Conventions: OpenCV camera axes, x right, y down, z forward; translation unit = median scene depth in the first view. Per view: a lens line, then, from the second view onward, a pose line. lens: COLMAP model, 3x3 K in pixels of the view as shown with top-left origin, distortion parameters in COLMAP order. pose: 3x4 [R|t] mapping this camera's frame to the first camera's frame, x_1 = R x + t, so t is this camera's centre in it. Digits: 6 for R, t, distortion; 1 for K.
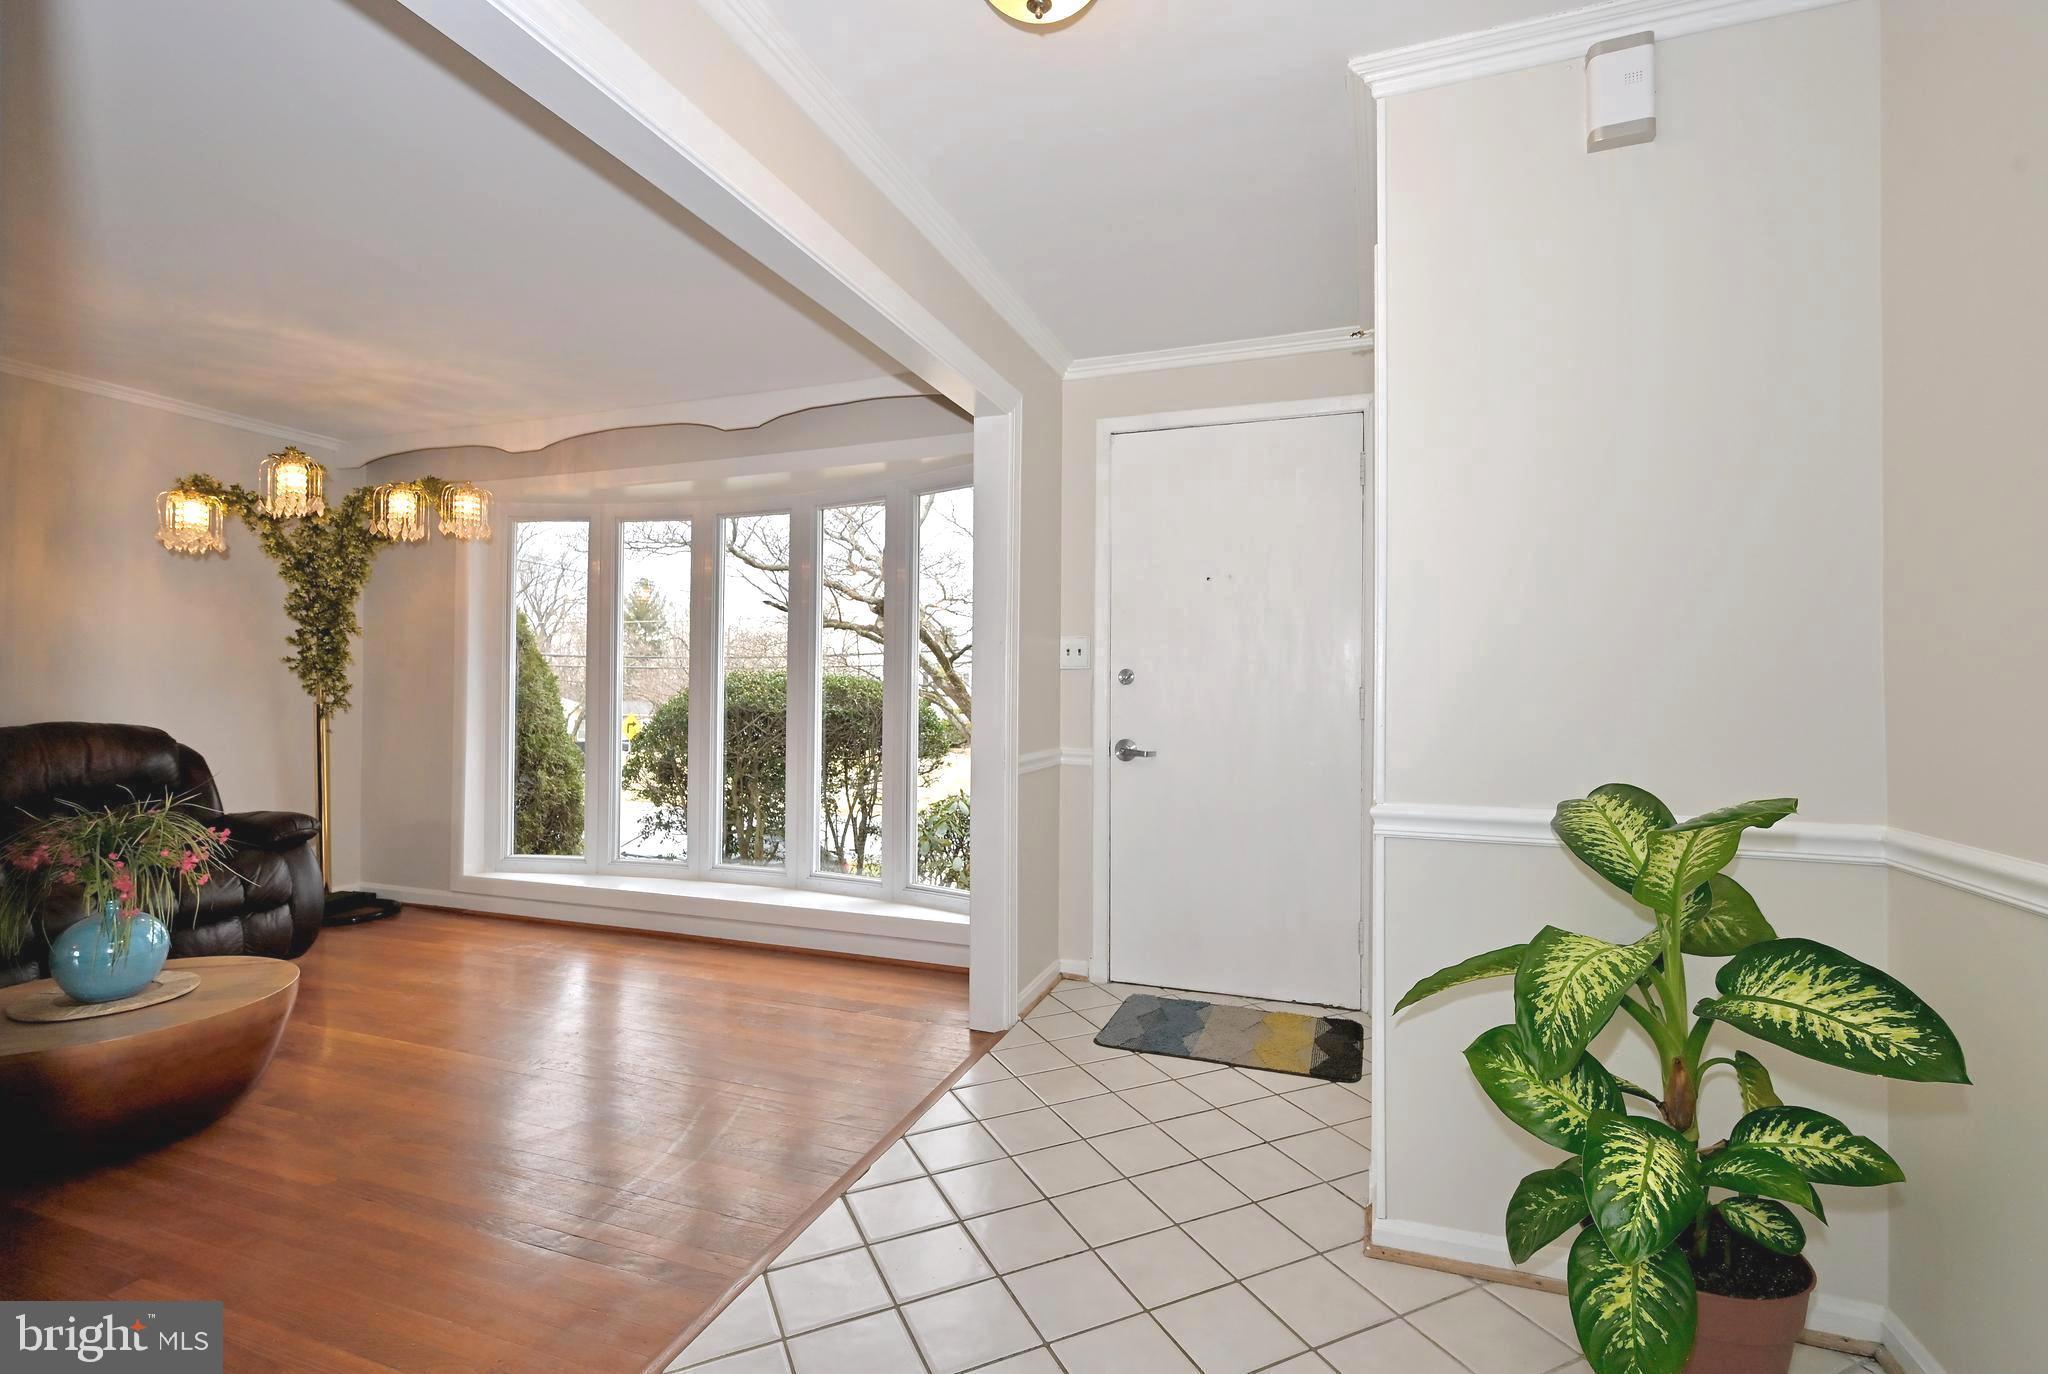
lens RADIAL K [[917.0, 0, 1018.3], [0, 917.0, 682.8], [0, 0, 1]] dist [-0.001854, -0.000351]
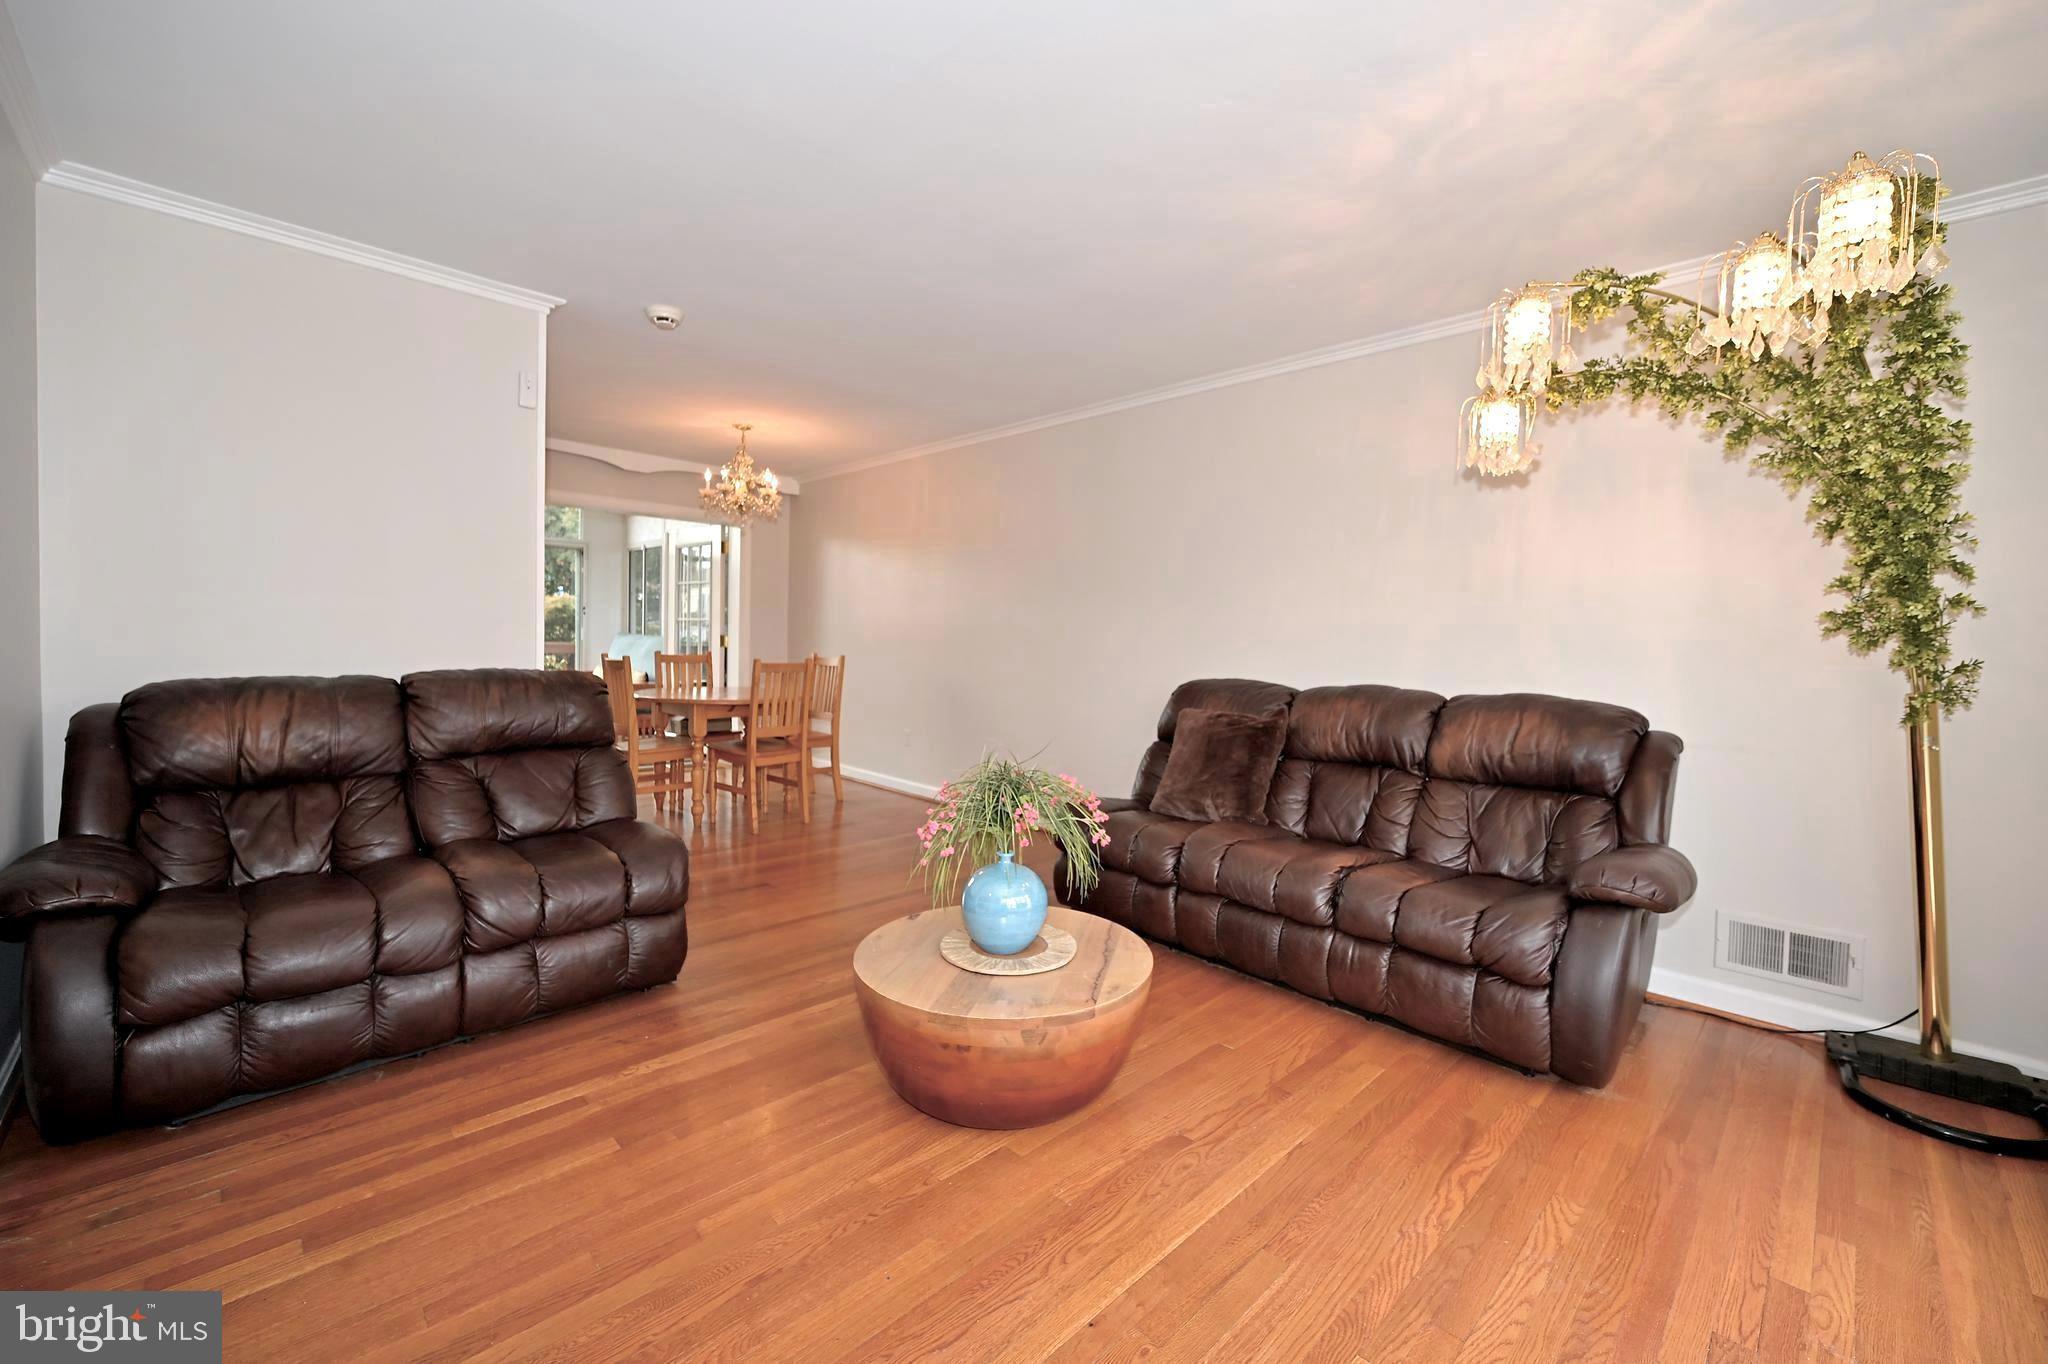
lens RADIAL K [[821.7, 0, 1026.5], [0, 821.7, 660.0], [0, 0, 1]] dist [0.000516, 0.000100]
pose [[-0.432633, 0.010845, -0.901505, -0.105783], [-0.024890, 0.999403, 0.023967, 0.003137], [0.901226, 0.032807, -0.432105, 0.790709]]
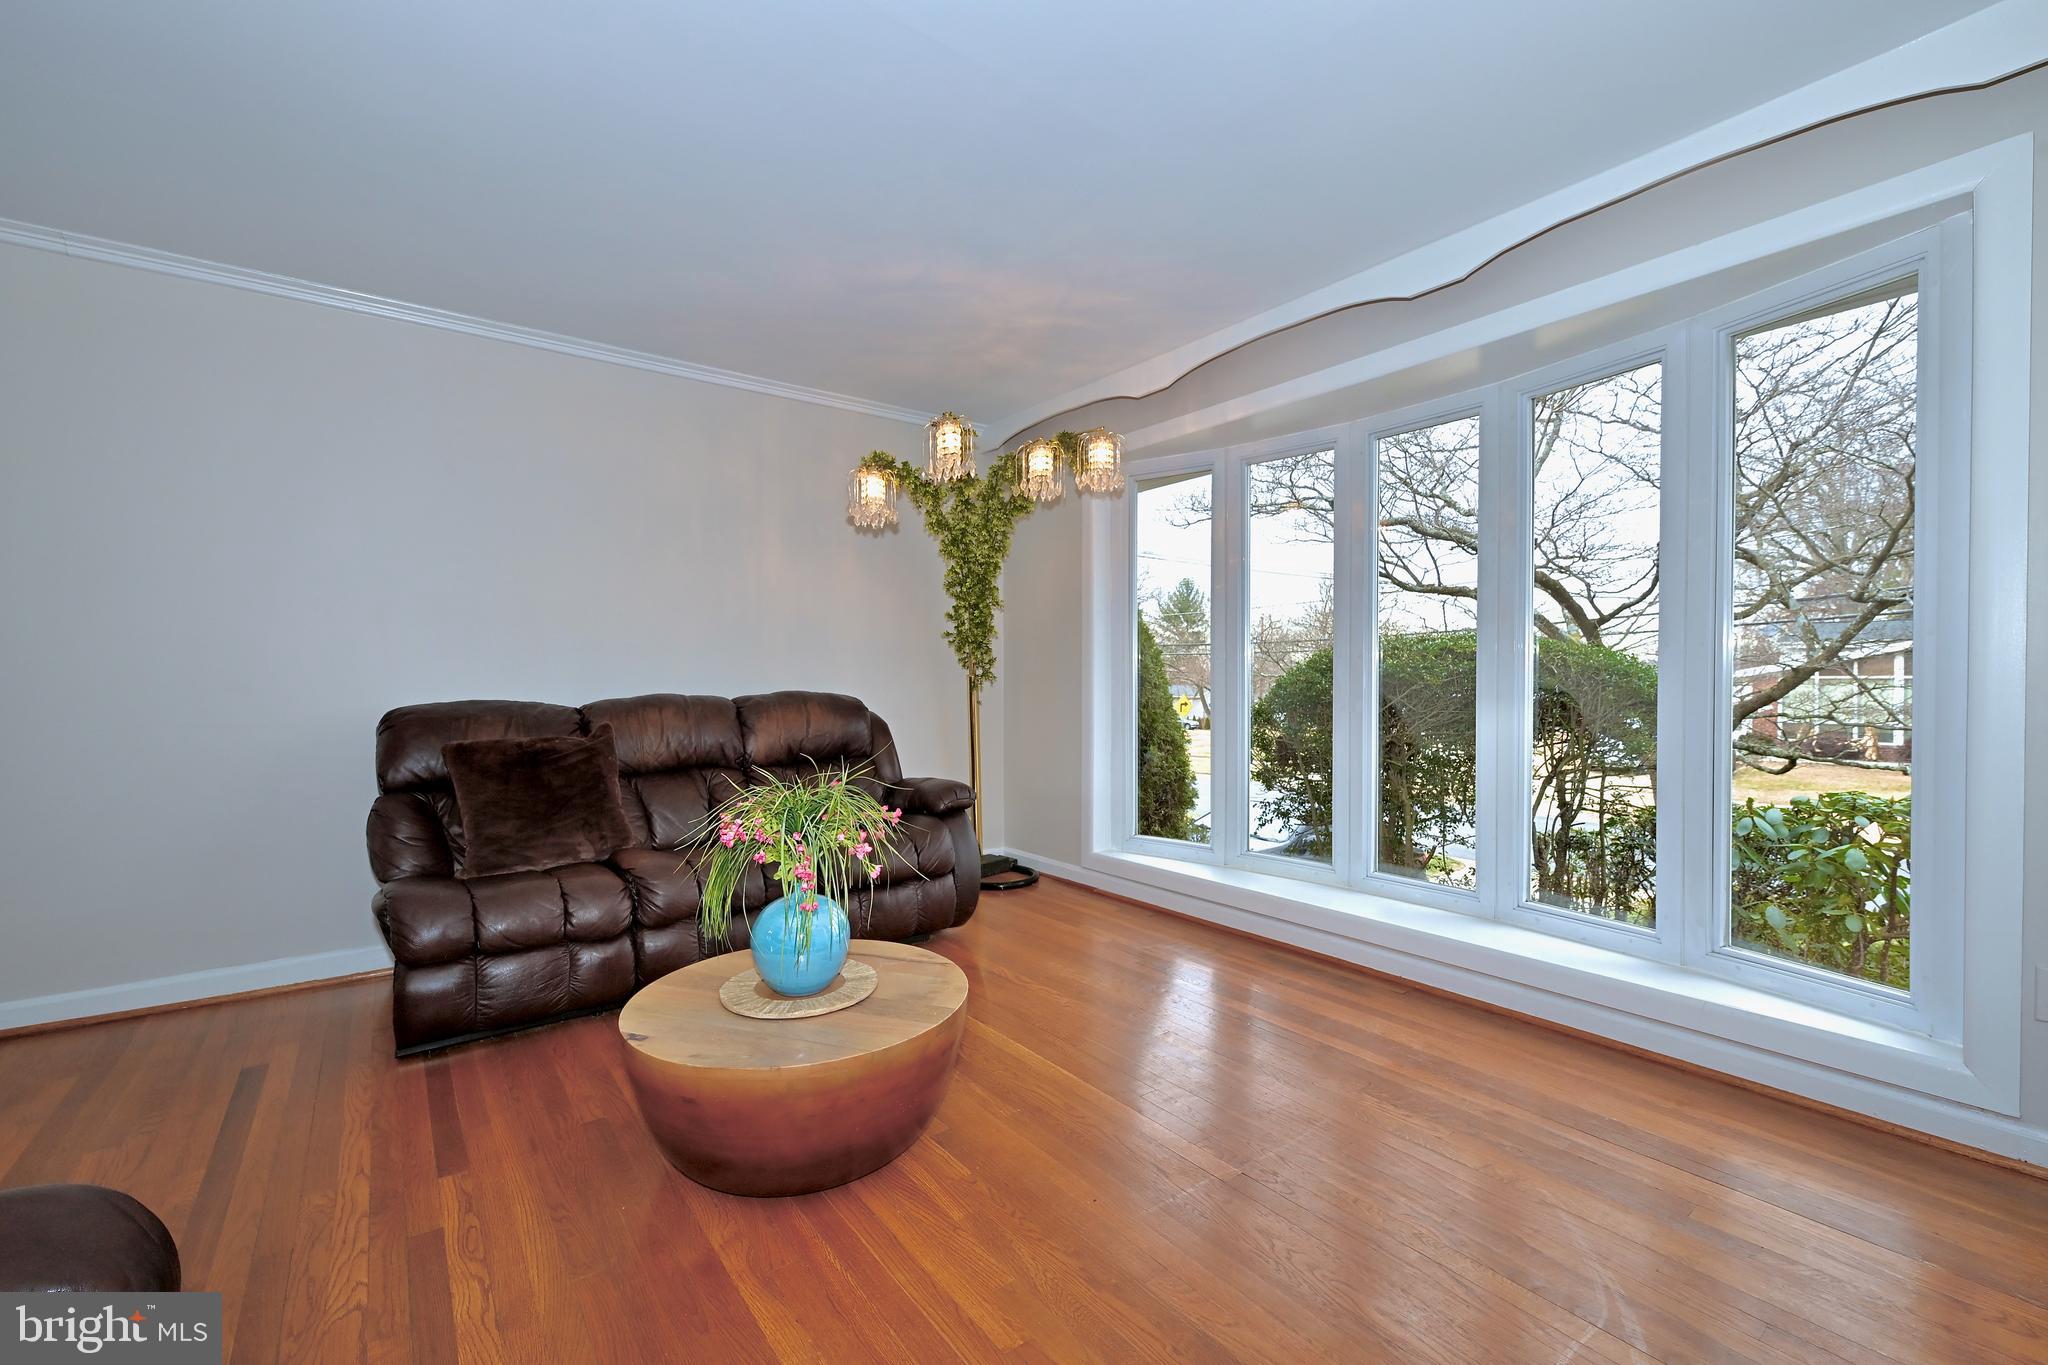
lens RADIAL K [[847.1, 0, 1024.0], [0, 847.1, 682.5], [0, 0, 1]] dist [-0.000576, -0.000053]
pose [[0.837003, -0.005172, -0.547174, -0.196800], [0.014168, 0.999825, 0.012222, 0.020325], [0.547015, -0.017982, 0.836930, 0.239004]]
